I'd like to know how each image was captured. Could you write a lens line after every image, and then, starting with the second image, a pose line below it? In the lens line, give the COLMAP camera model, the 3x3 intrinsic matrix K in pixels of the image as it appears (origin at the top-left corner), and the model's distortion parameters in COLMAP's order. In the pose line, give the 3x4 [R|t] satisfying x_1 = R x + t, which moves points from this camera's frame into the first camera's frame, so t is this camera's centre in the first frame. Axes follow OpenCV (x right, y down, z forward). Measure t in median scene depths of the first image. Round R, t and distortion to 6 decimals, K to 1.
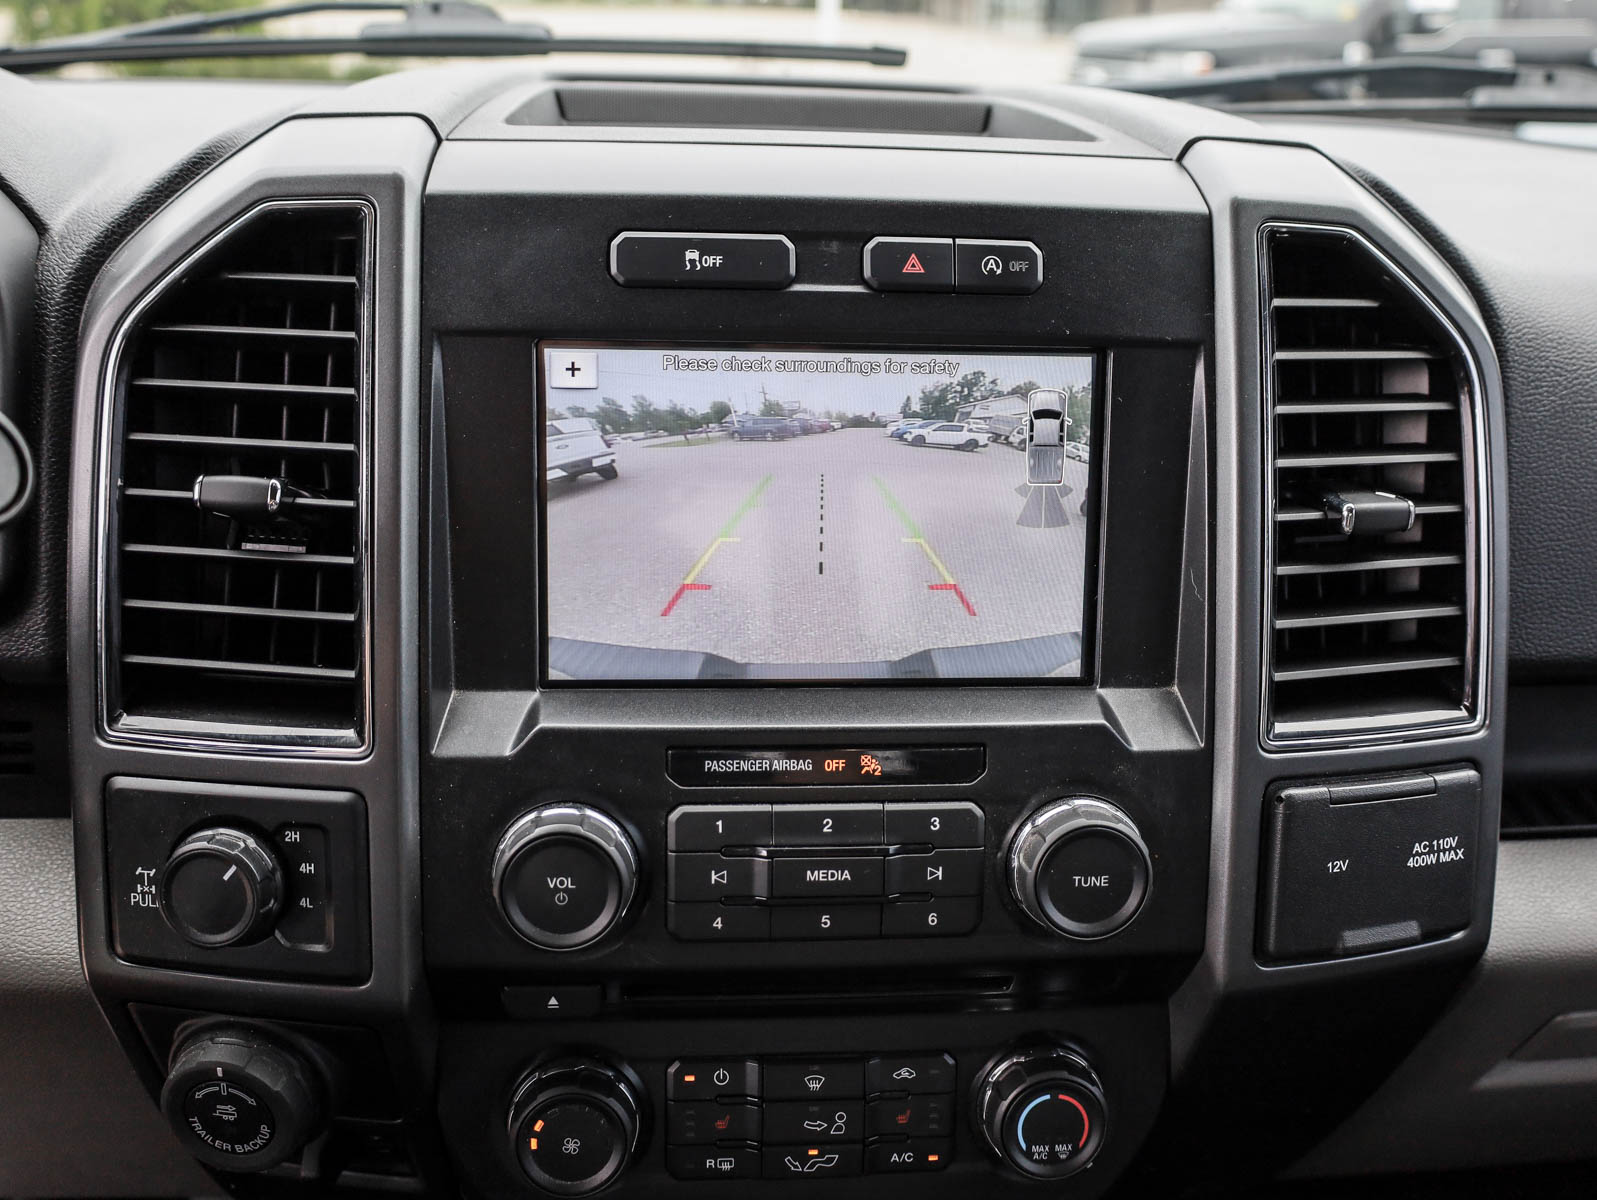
lens RADIAL K [[1428.6, 0, 803.2], [0, 1428.6, 593.7], [0, 0, 1]] dist [-0.034219, 0.029067]
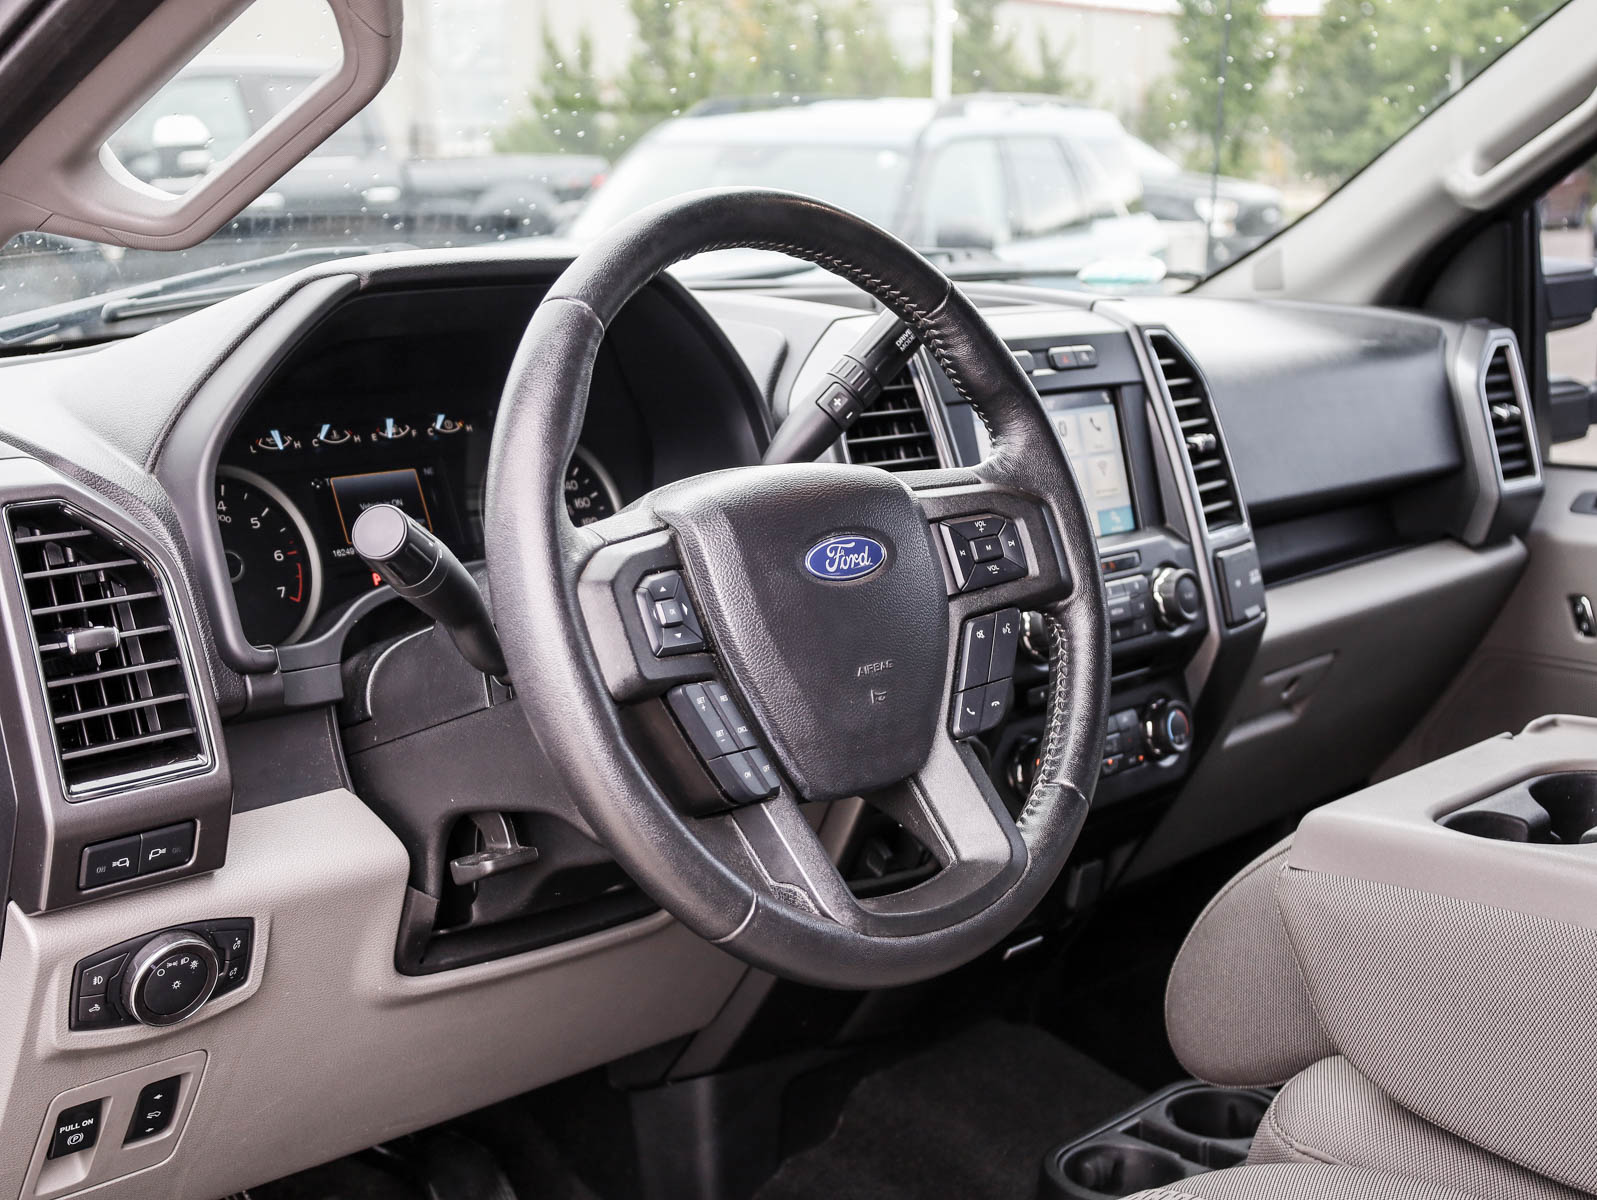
lens RADIAL K [[2114.6, 0, 807.2], [0, 2114.6, 600.2], [0, 0, 1]] dist [0.002040, 0.000000]
pose [[0.742707, -0.161793, 0.649777, -2.492642], [0.271111, 0.959936, -0.070863, 0.273790], [-0.612279, 0.228792, 0.756815, -1.253226]]
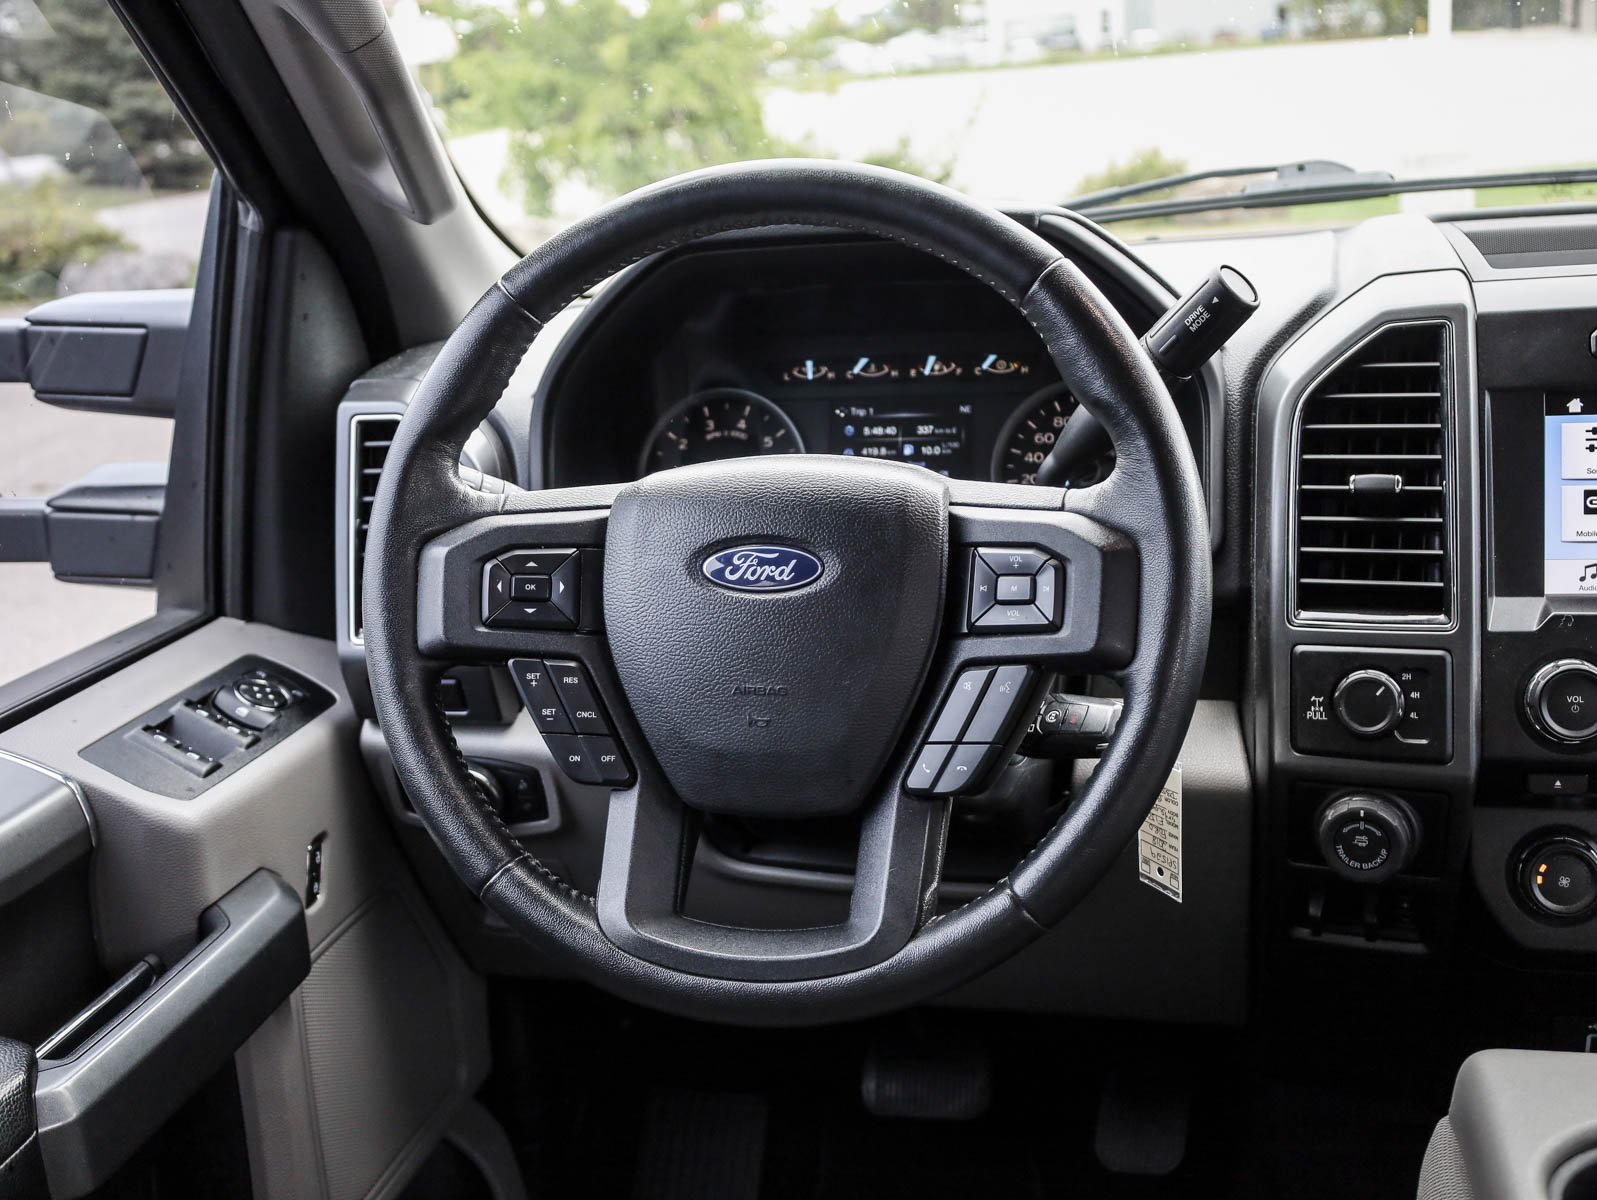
lens RADIAL K [[1833.4, 0, 815.0], [0, 1833.4, 612.2], [0, 0, 1]] dist [-0.006066, 0.000000]
pose [[0.952901, -0.014541, -0.302933, -0.346696], [-0.015303, 0.995272, -0.095913, 0.300772], [0.302895, 0.096031, 0.948173, -1.297346]]
